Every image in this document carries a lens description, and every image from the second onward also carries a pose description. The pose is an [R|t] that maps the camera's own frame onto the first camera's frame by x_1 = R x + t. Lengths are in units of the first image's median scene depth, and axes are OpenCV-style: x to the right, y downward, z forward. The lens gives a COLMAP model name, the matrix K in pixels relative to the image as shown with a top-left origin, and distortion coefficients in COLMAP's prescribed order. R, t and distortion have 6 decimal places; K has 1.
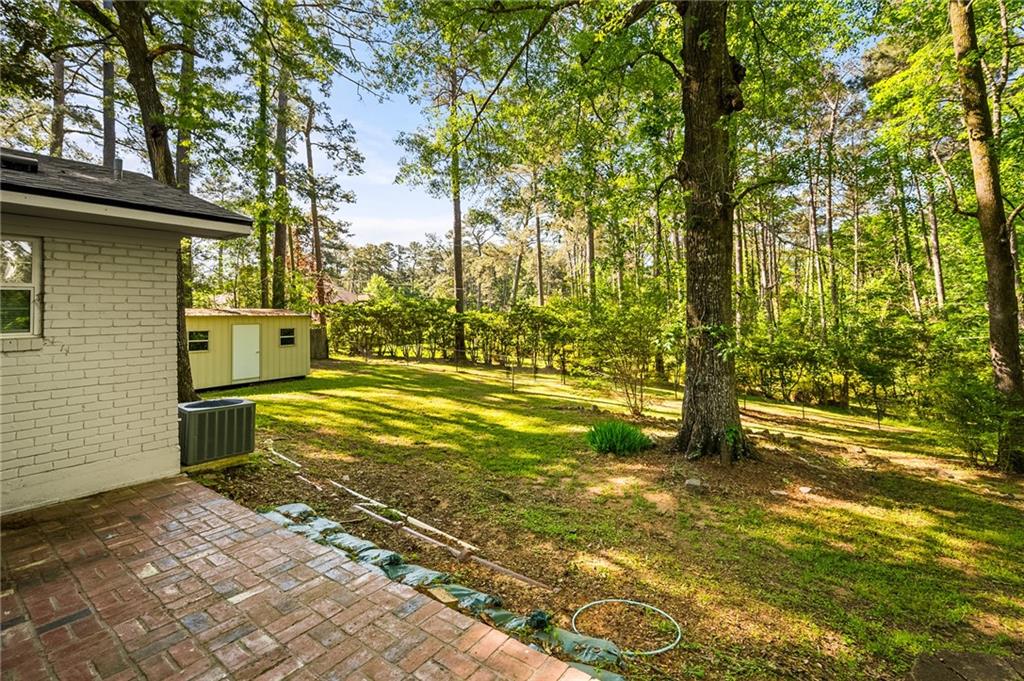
lens RADIAL K [[409.9, 0, 511.8], [0, 409.9, 327.5], [0, 0, 1]] dist [0.000035, 0.000027]
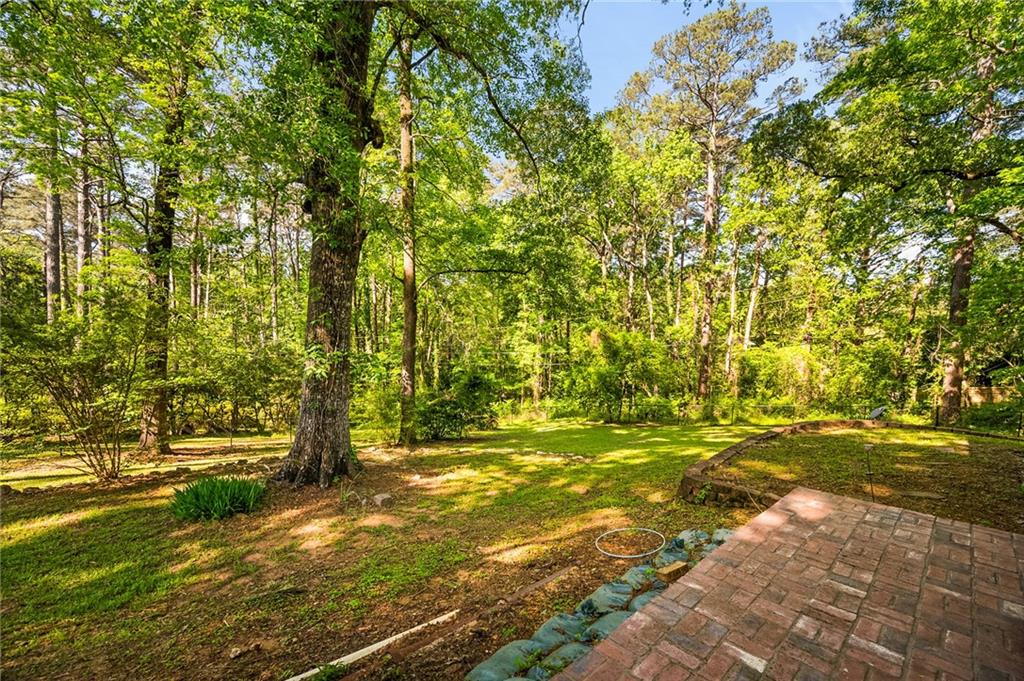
lens RADIAL K [[400.7, 0, 511.7], [0, 400.7, 358.2], [0, 0, 1]] dist [-0.000631, -0.000082]
pose [[0.241623, 0.006425, 0.970349, -0.478797], [-0.005988, 0.999969, -0.005130, 0.012308], [-0.970352, -0.004571, 0.241654, 0.388775]]
